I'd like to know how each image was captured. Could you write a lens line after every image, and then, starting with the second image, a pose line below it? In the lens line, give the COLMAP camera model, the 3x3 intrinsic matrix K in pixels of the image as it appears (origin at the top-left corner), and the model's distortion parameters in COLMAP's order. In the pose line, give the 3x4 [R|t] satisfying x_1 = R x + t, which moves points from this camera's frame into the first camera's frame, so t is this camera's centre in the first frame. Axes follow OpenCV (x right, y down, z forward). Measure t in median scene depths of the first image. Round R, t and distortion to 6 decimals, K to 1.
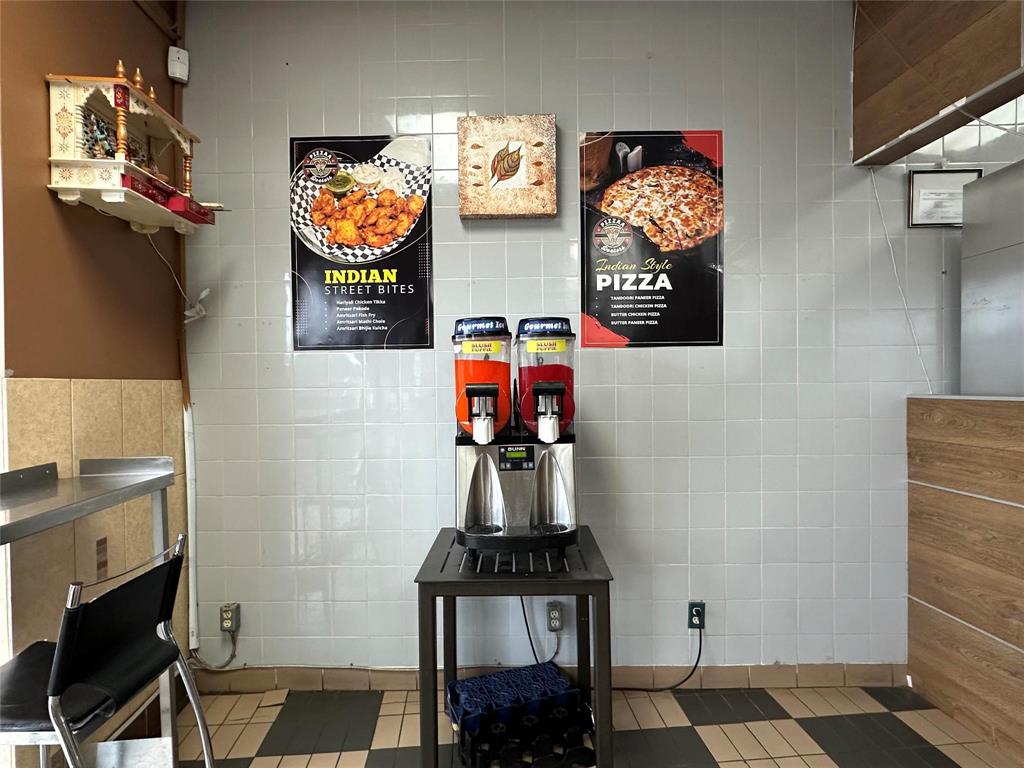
lens RADIAL K [[538.4, 0, 511.0], [0, 538.4, 389.4], [0, 0, 1]] dist [-0.005789, -0.001645]
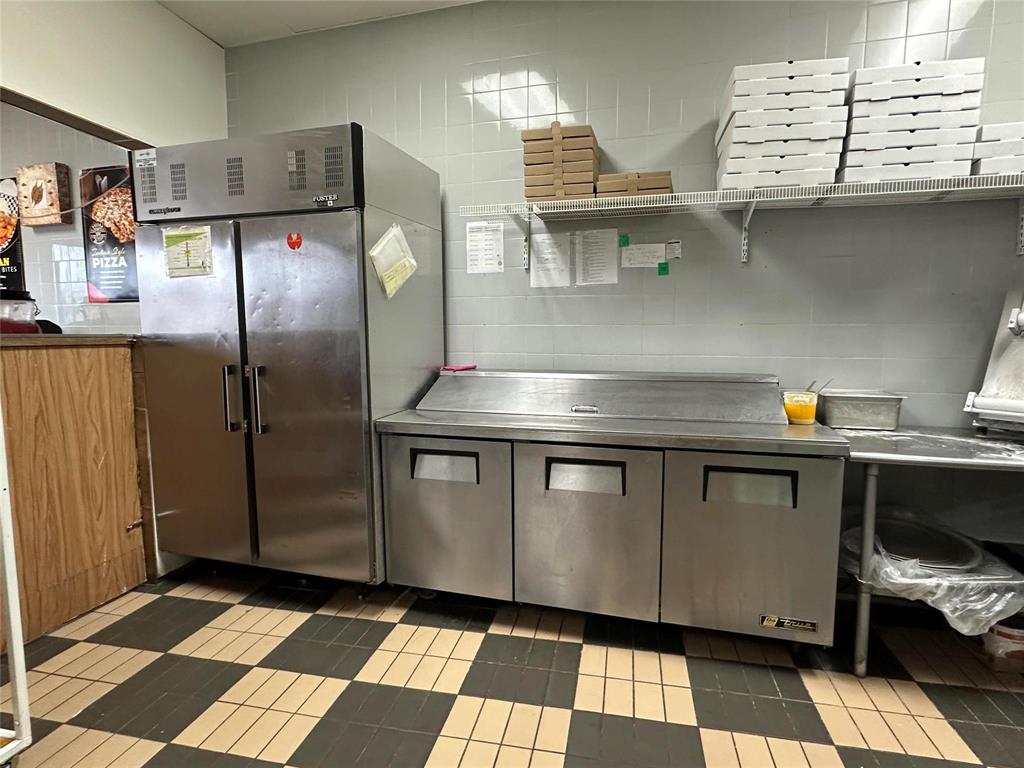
lens RADIAL K [[538.4, 0, 512.8], [0, 538.4, 385.7], [0, 0, 1]] dist [-0.005789, -0.001645]
pose [[0.960412, 0.044485, -0.275009, 1.868258], [-0.019355, 0.995438, 0.093426, -0.003175], [0.277911, -0.084405, 0.956892, -0.244783]]
